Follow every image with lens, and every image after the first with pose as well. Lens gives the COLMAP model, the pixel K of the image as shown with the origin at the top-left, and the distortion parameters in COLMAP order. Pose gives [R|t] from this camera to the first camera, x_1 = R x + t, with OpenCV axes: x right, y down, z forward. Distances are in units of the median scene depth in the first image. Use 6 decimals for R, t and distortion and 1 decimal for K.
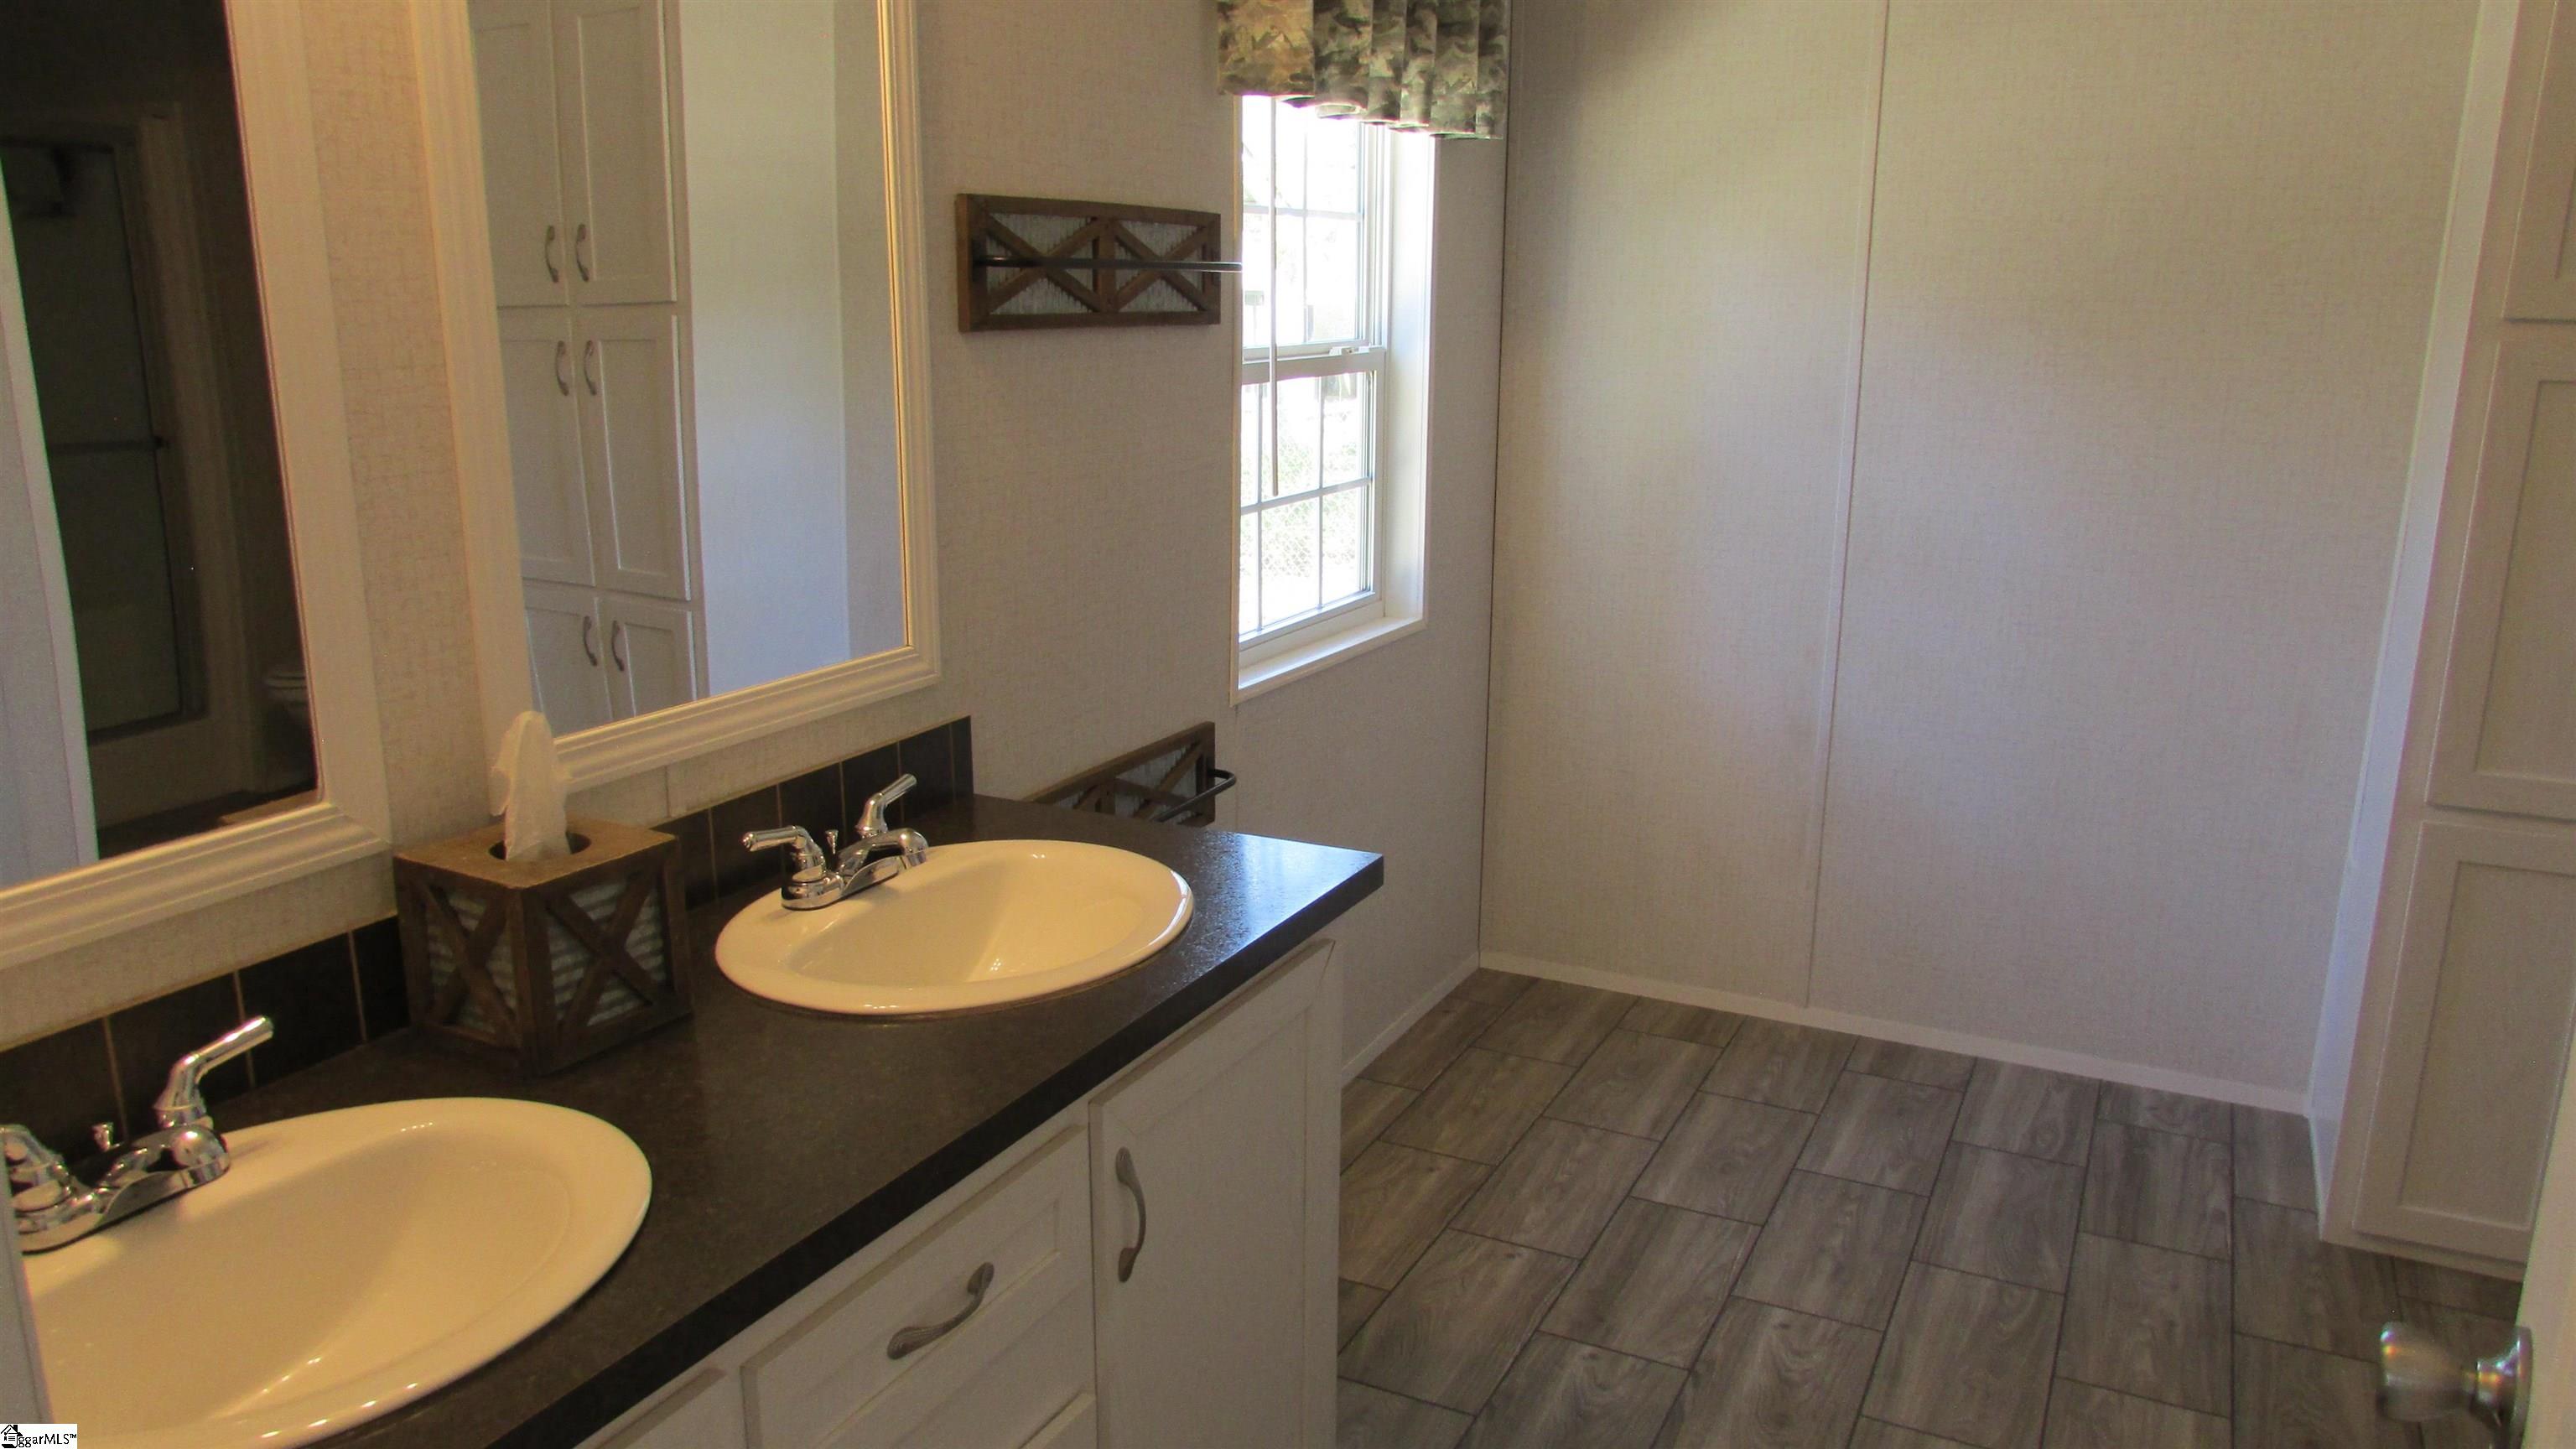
lens RADIAL K [[1831.5, 0, 1296.9], [0, 1831.5, 721.6], [0, 0, 1]] dist [-0.034775, 0.007864]
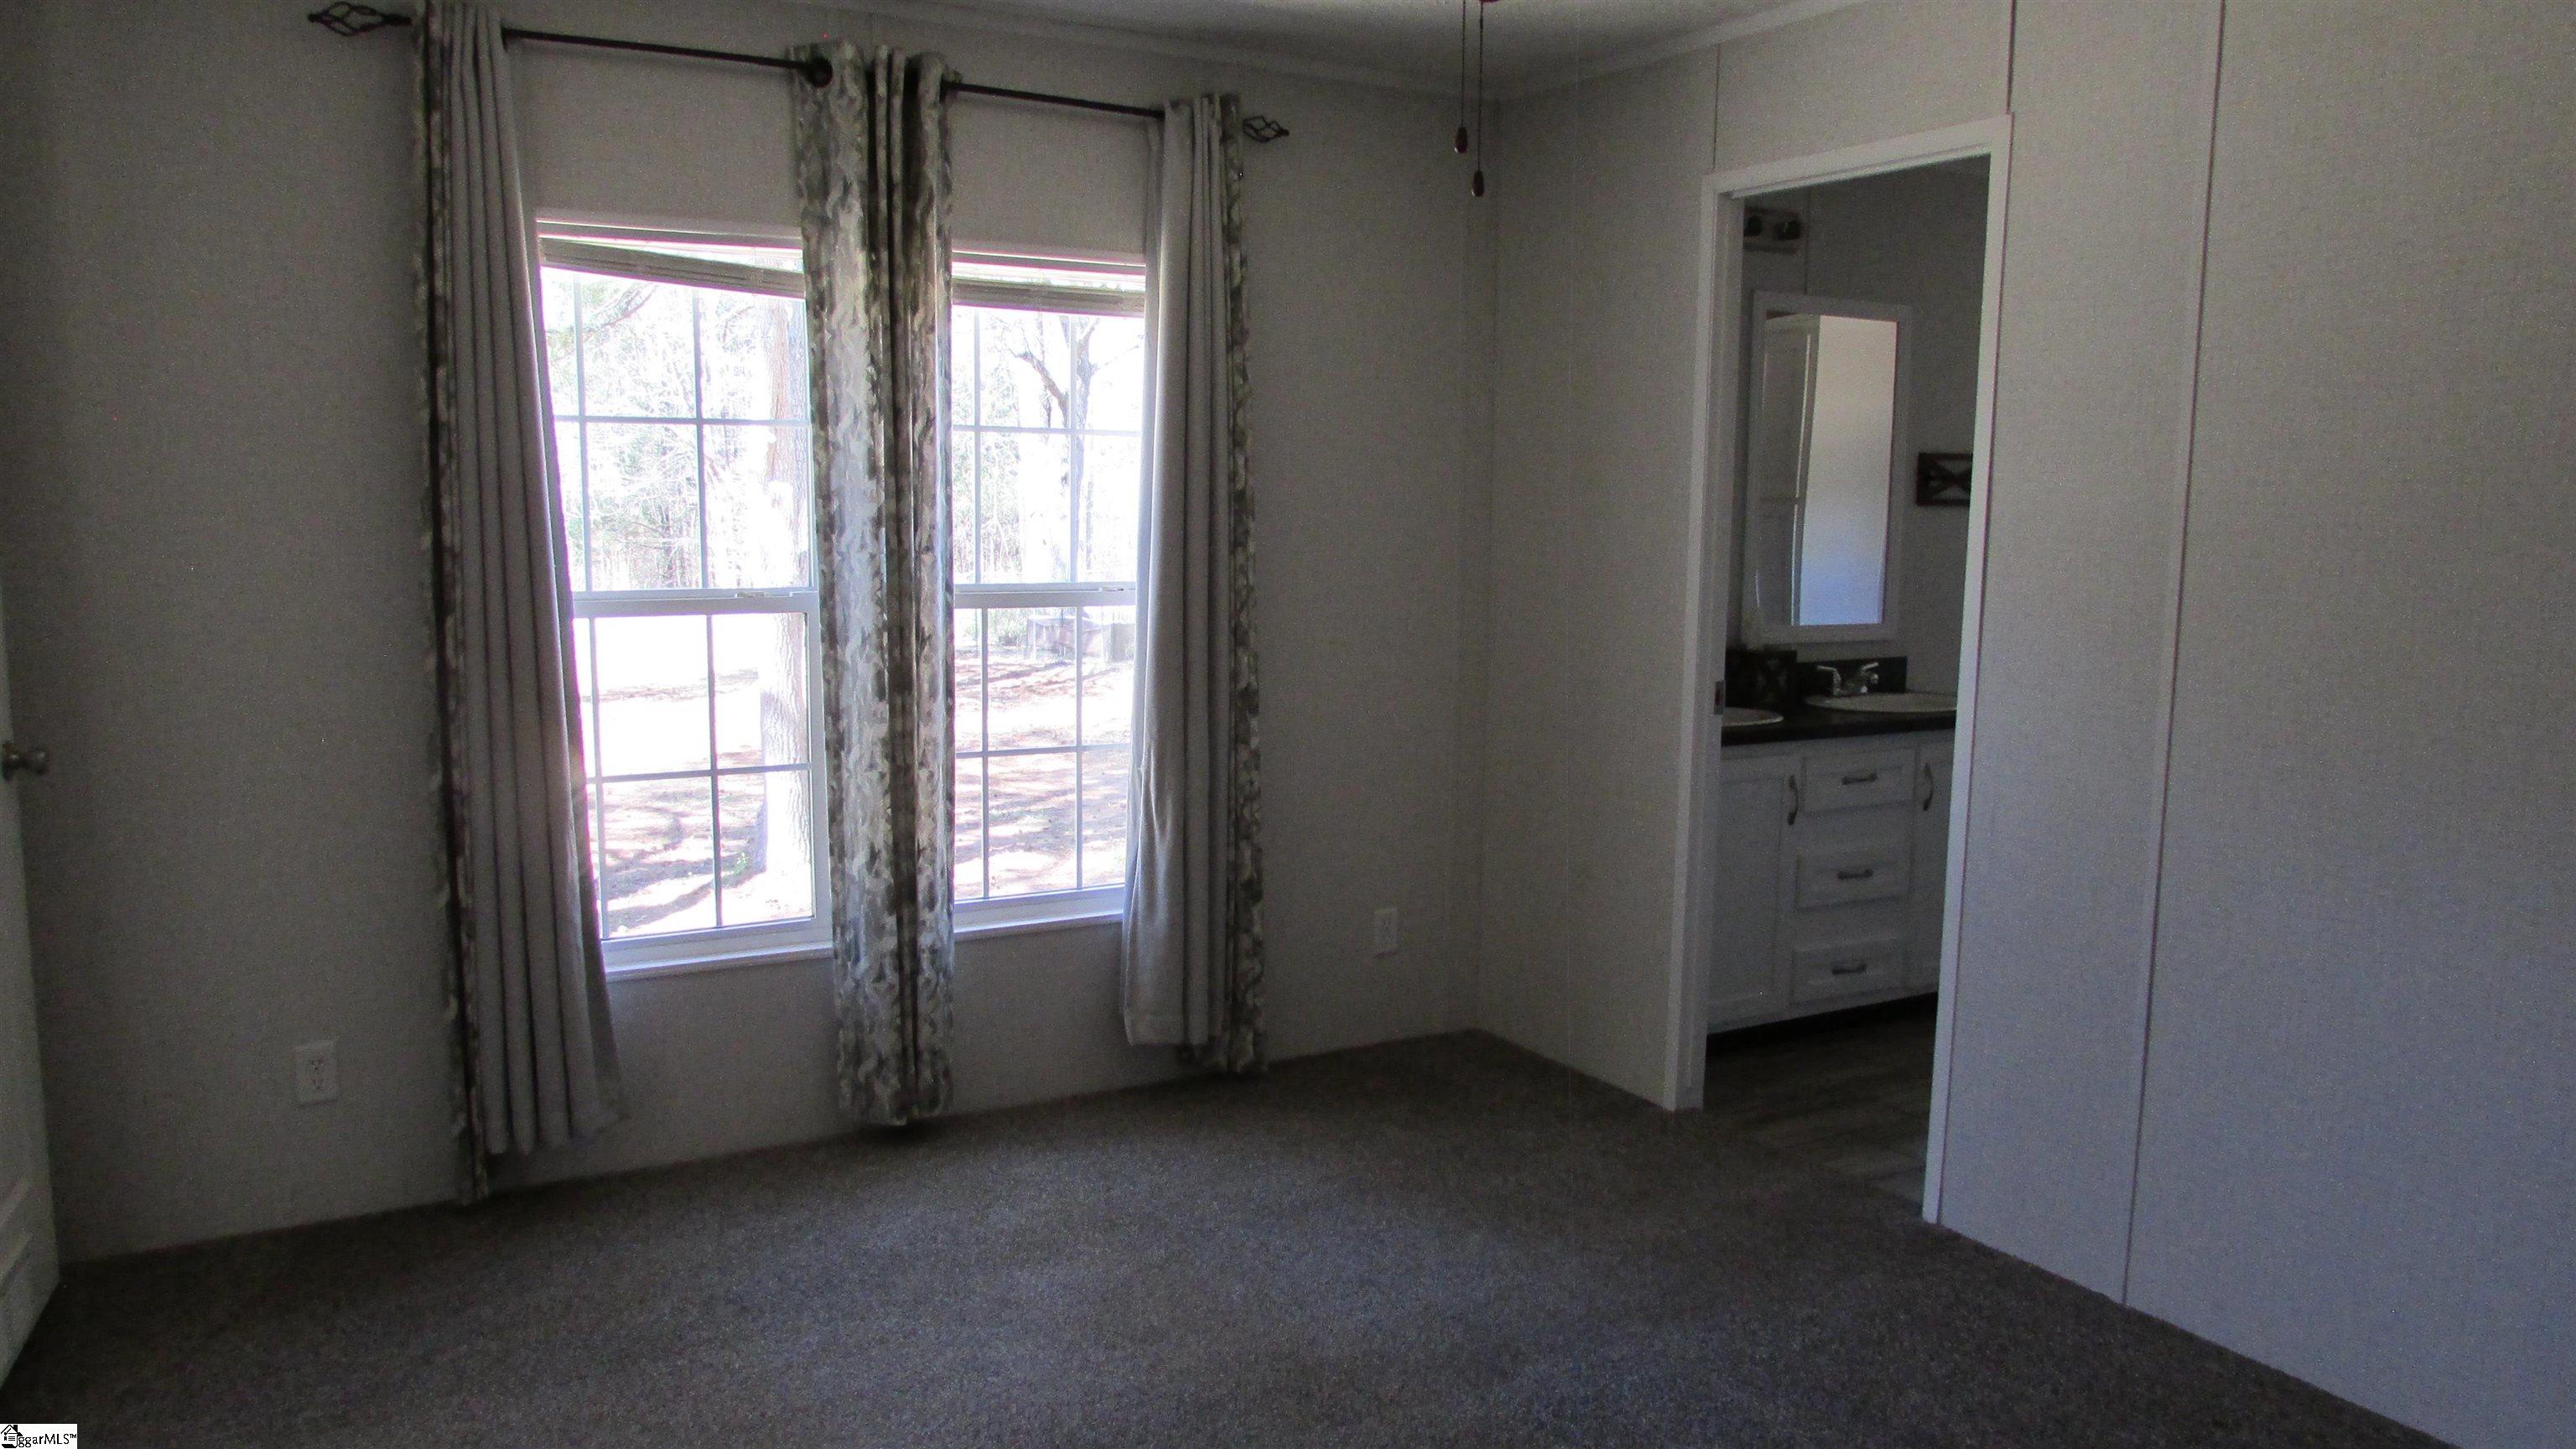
lens RADIAL K [[1831.5, 0, 1285.6], [0, 1831.5, 734.7], [0, 0, 1]] dist [-0.034775, 0.007864]
pose [[0.839117, 0.079880, -0.538054, 0.434837], [-0.137958, 0.988069, -0.068462, 0.370808], [0.526165, 0.131676, 0.840126, -1.447917]]
